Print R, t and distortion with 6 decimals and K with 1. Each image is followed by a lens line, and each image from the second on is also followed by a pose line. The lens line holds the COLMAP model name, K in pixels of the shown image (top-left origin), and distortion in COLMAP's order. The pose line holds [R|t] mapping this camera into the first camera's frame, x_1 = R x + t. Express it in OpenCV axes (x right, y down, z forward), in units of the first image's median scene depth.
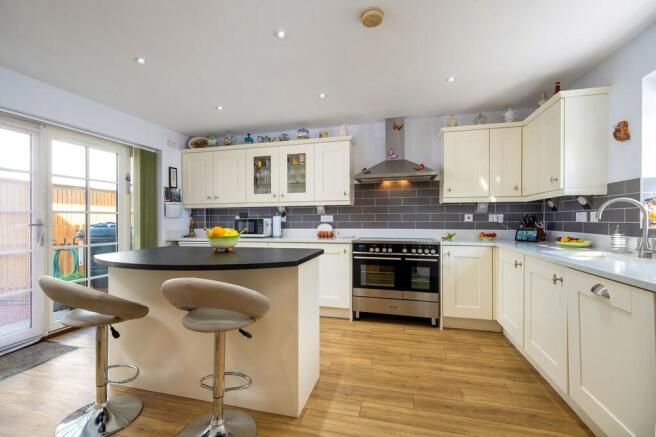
lens RADIAL K [[279.7, 0, 328.0], [0, 279.7, 218.5], [0, 0, 1]] dist [0.000181, -0.000031]
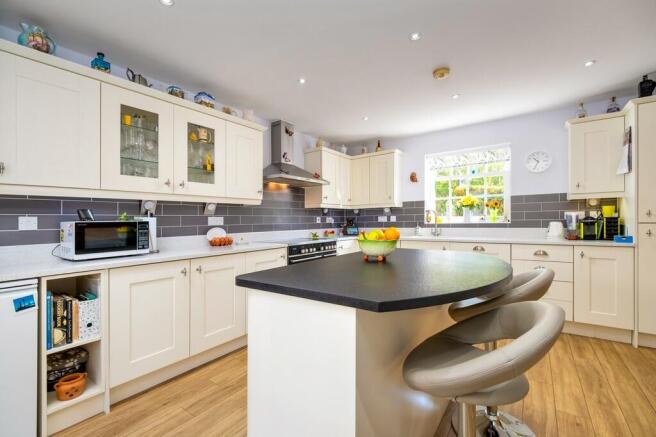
lens RADIAL K [[287.3, 0, 329.1], [0, 287.3, 223.6], [0, 0, 1]] dist [0.000908, 0.000028]
pose [[0.352898, -0.009522, 0.935613, -0.656163], [0.011025, 0.999921, 0.006018, 0.006023], [-0.935597, 0.008191, 0.352975, 0.463701]]
